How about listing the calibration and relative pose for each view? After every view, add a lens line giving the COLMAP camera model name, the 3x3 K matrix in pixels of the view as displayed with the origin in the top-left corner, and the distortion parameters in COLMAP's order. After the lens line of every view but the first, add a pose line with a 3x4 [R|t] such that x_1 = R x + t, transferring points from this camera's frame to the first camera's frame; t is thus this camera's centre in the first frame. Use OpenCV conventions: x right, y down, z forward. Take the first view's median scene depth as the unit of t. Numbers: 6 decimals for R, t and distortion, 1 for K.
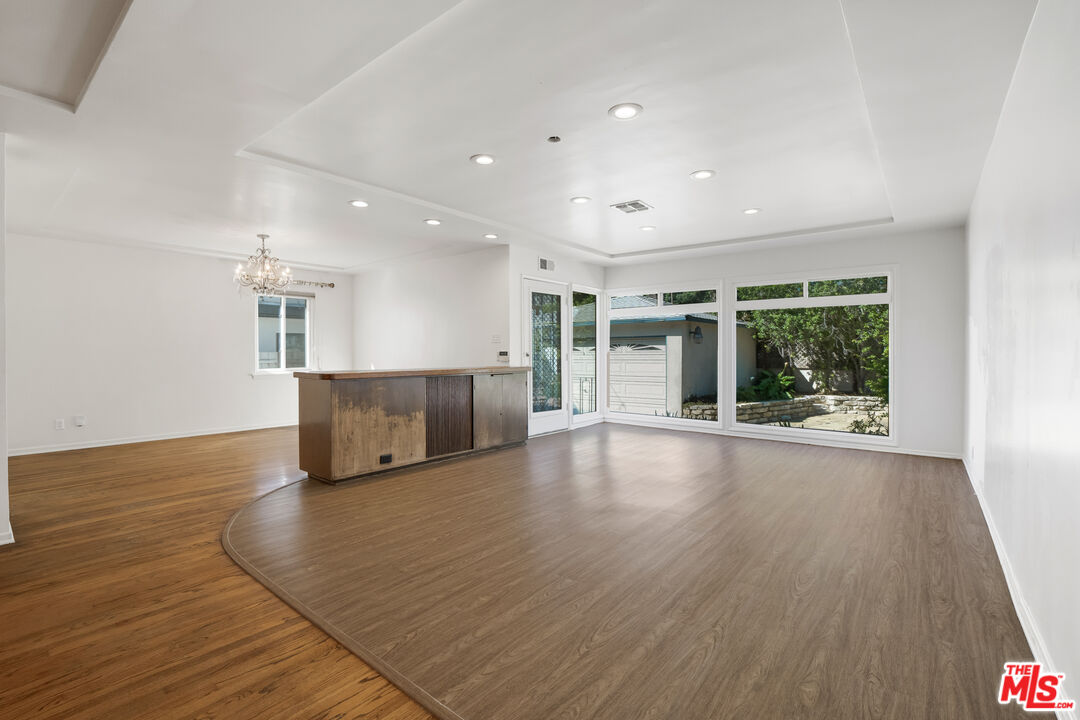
lens RADIAL K [[488.6, 0, 539.3], [0, 488.6, 360.3], [0, 0, 1]] dist [-0.056100, 0.015255]
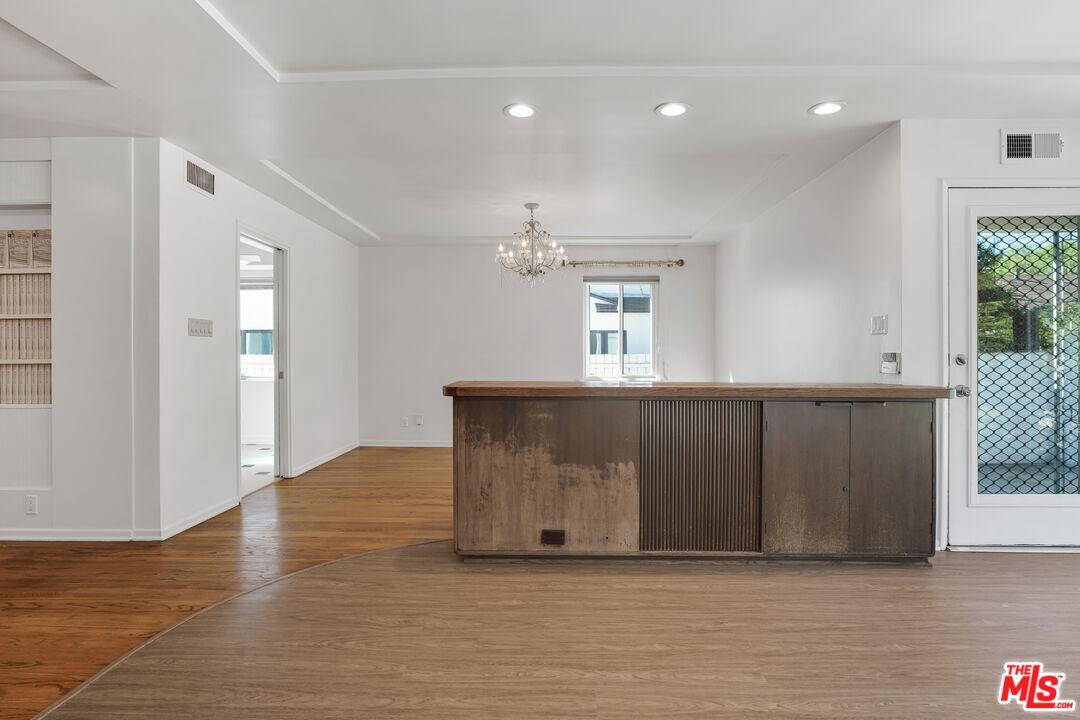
lens RADIAL K [[560.1, 0, 537.7], [0, 560.1, 360.3], [0, 0, 1]] dist [-0.036908, 0.012962]
pose [[0.609645, 0.008743, -0.792627, 0.200329], [-0.014504, 0.999895, -0.000127, -0.007765], [0.792542, 0.011574, 0.609707, 0.578413]]
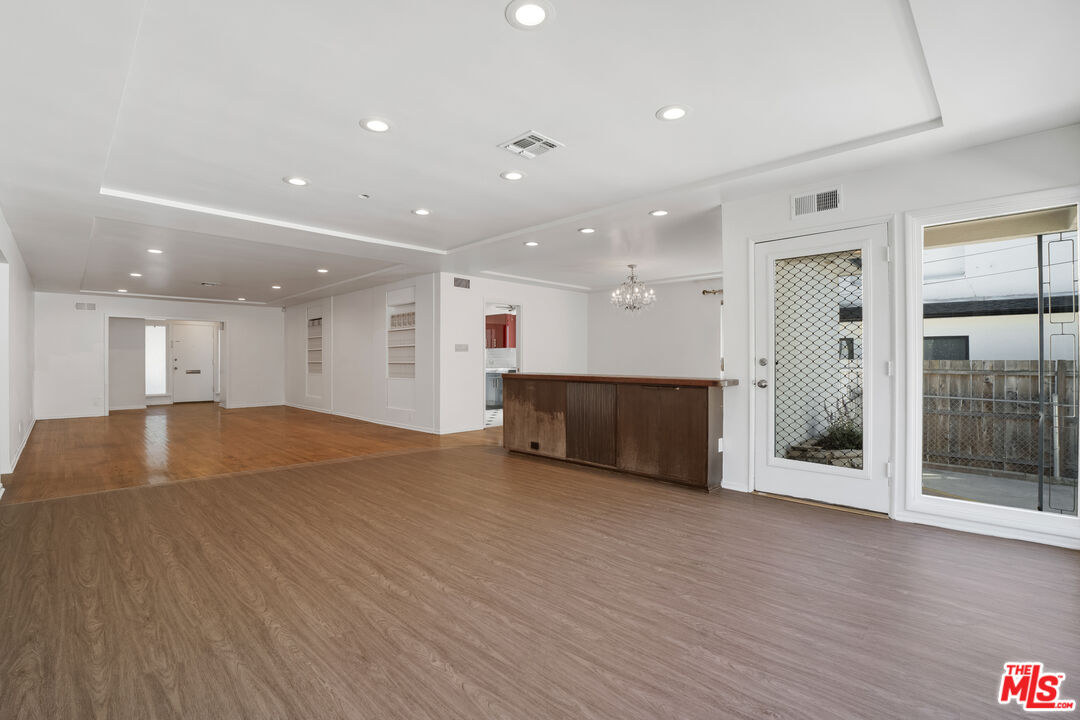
lens RADIAL K [[488.6, 0, 539.3], [0, 488.6, 360.3], [0, 0, 1]] dist [-0.056100, 0.015255]
pose [[-0.094026, 0.000244, -0.995570, 0.910421], [-0.015623, 0.999876, 0.001721, -0.014111], [0.995447, 0.015715, -0.094011, 1.127677]]
